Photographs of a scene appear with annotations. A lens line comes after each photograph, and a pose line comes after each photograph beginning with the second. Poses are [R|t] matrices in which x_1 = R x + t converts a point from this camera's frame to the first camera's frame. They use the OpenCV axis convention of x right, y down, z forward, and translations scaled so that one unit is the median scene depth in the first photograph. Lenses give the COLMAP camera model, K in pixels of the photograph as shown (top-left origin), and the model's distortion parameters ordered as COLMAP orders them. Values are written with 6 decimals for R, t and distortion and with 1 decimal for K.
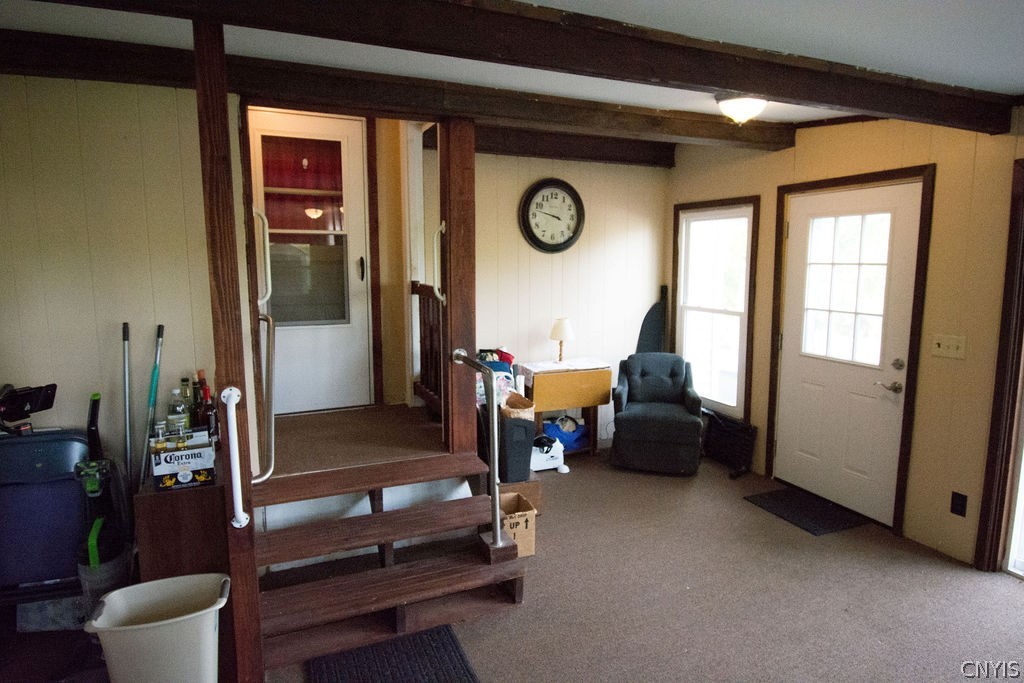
lens RADIAL K [[574.8, 0, 512.0], [0, 574.8, 341.5], [0, 0, 1]] dist [-0.000028, -0.000146]
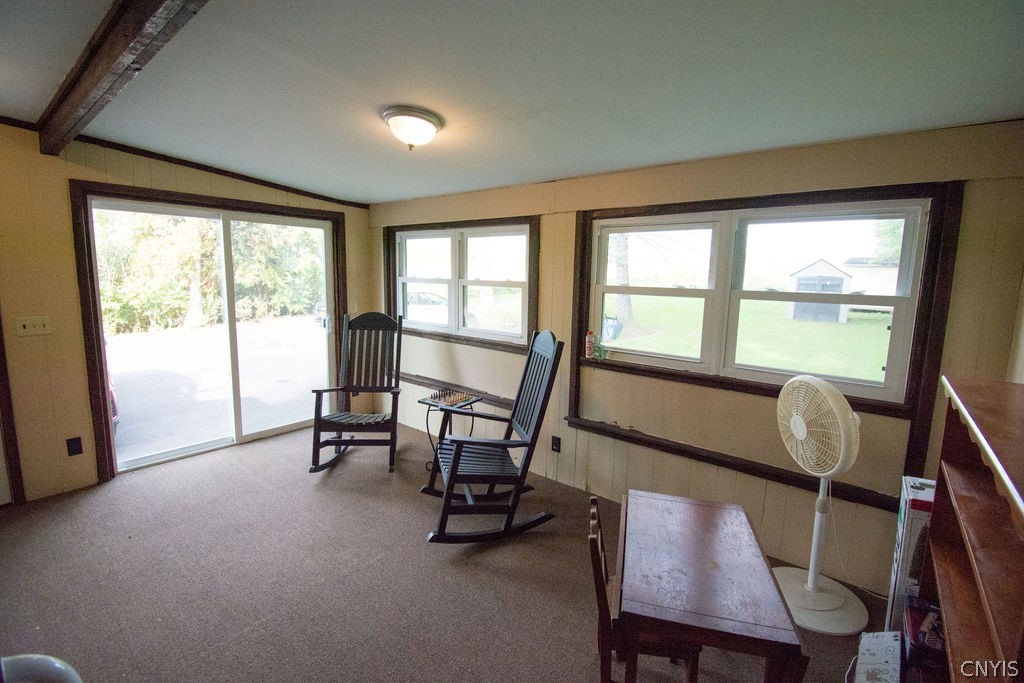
lens RADIAL K [[448.0, 0, 512.0], [0, 448.0, 341.5], [0, 0, 1]] dist [0.014977, -0.021751]
pose [[-0.472953, -0.145057, 0.869065, -0.507555], [0.104952, 0.970057, 0.219029, -0.056994], [-0.874814, 0.194801, -0.443568, 0.549102]]
